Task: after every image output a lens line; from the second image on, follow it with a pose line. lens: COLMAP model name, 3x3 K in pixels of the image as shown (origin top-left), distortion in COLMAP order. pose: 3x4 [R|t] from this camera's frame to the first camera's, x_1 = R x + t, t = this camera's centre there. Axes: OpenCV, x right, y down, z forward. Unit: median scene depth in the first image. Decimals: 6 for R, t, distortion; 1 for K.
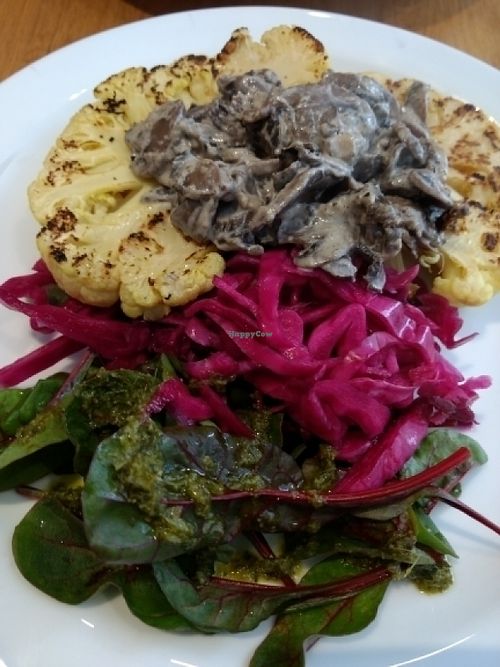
lens RADIAL K [[539.6, 0, 249.5], [0, 539.6, 333.5], [0, 0, 1]] dist [-0.010956, 0.004035]
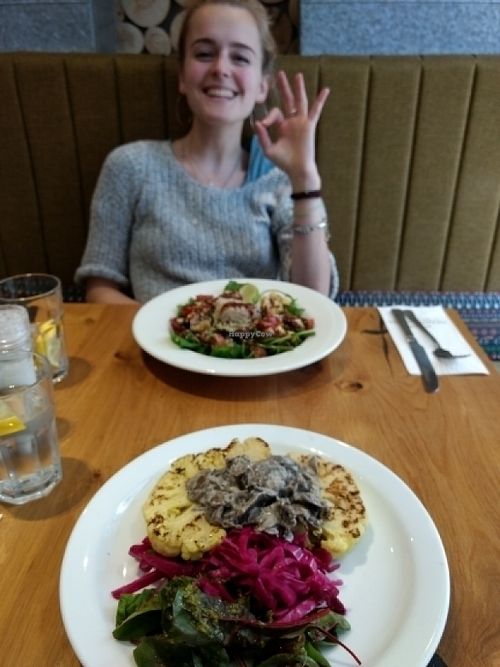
lens RADIAL K [[539.6, 0, 249.8], [0, 539.6, 333.8], [0, 0, 1]] dist [-0.010956, 0.004035]
pose [[0.998905, -0.039589, -0.024926, 0.148280], [0.017430, 0.809380, -0.587027, 0.544307], [0.043414, 0.585950, 0.809184, -1.414363]]
